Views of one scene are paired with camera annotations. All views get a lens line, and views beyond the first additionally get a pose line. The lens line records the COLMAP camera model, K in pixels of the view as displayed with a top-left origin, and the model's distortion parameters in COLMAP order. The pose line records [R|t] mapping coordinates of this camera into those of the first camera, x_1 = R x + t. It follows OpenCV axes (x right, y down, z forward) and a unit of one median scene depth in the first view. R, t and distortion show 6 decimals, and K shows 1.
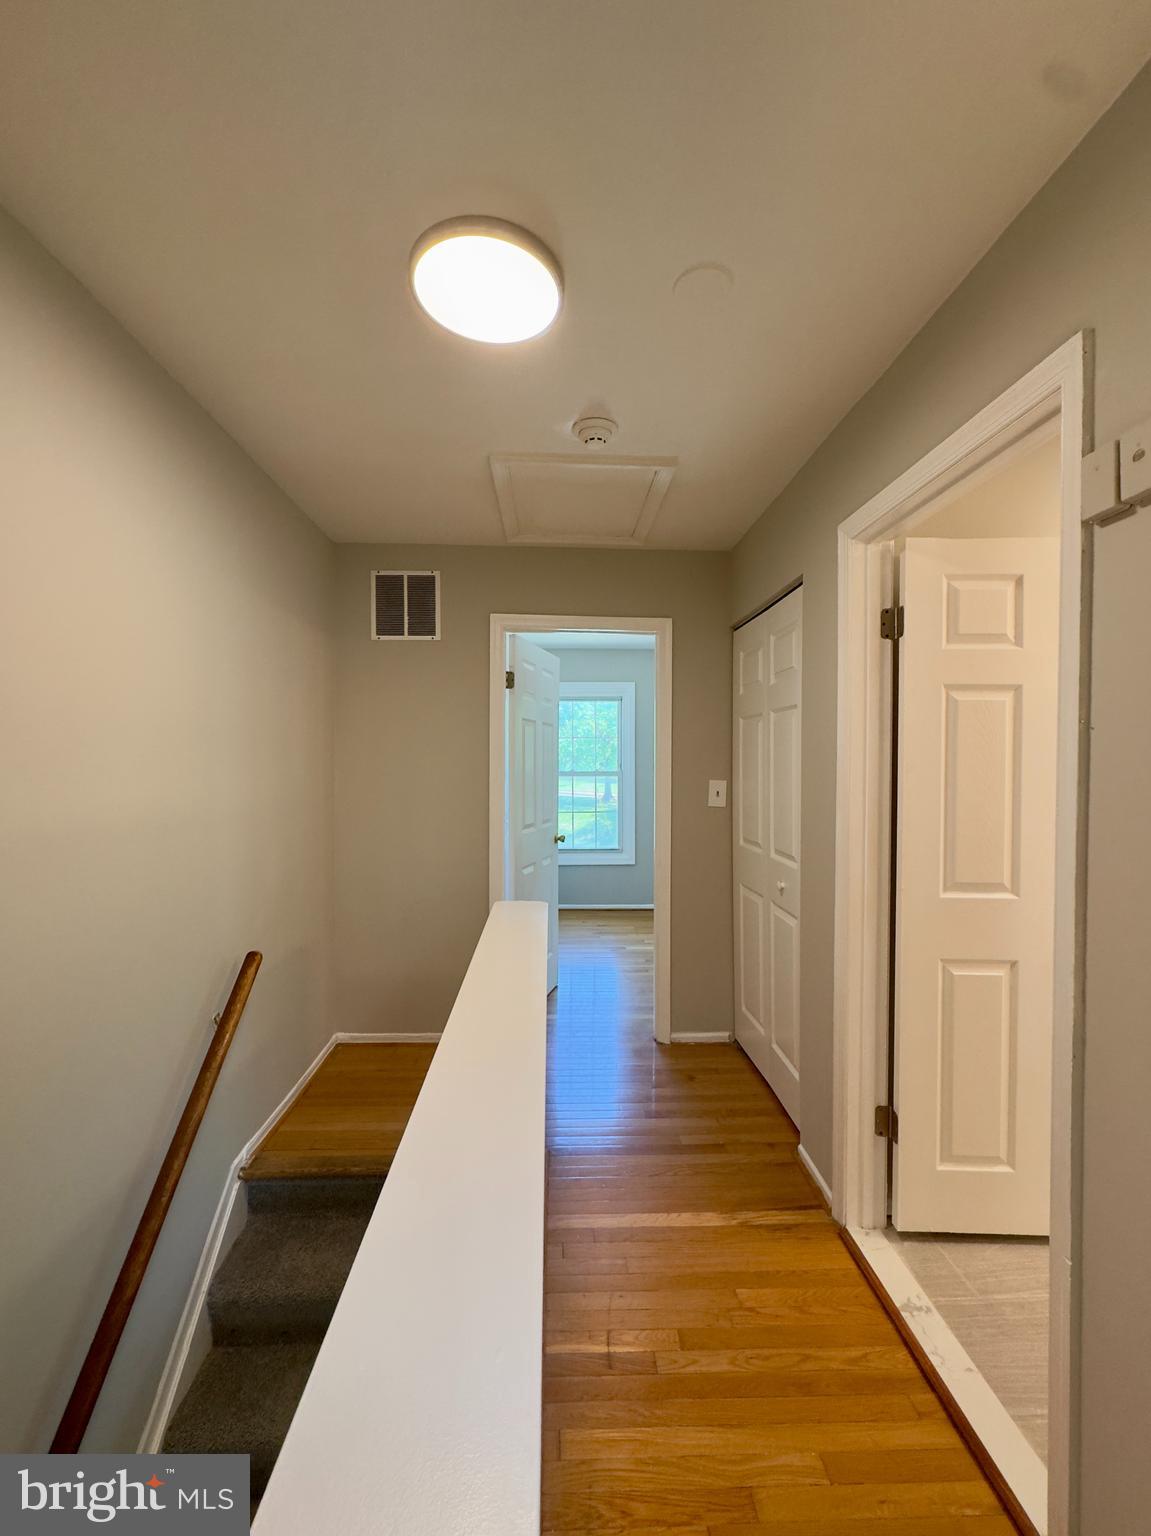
lens RADIAL K [[607.2, 0, 575.5], [0, 607.2, 768.0], [0, 0, 1]] dist [-0.002189, -0.000654]
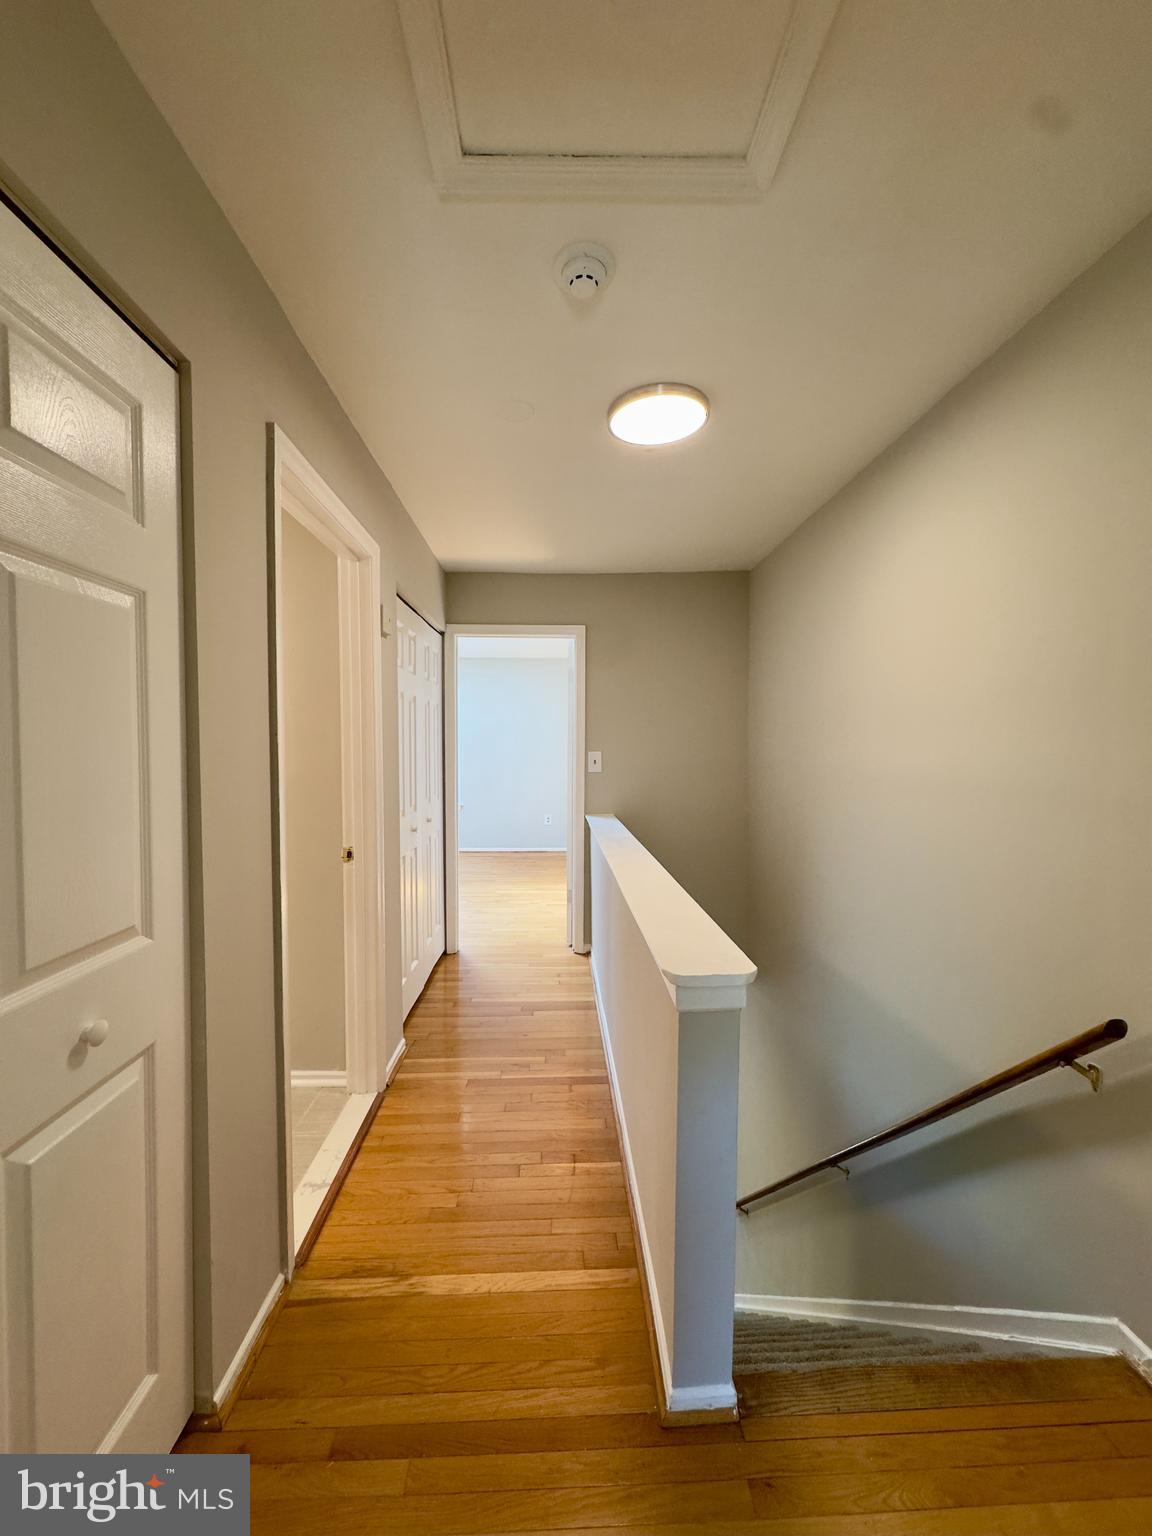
lens RADIAL K [[607.2, 0, 576.0], [0, 607.2, 768.0], [0, 0, 1]] dist [-0.002189, -0.000654]
pose [[-0.999989, -0.003367, -0.003196, 0.045736], [-0.003505, 0.999026, 0.043984, 0.014493], [0.003045, 0.043995, -0.999027, 1.808459]]
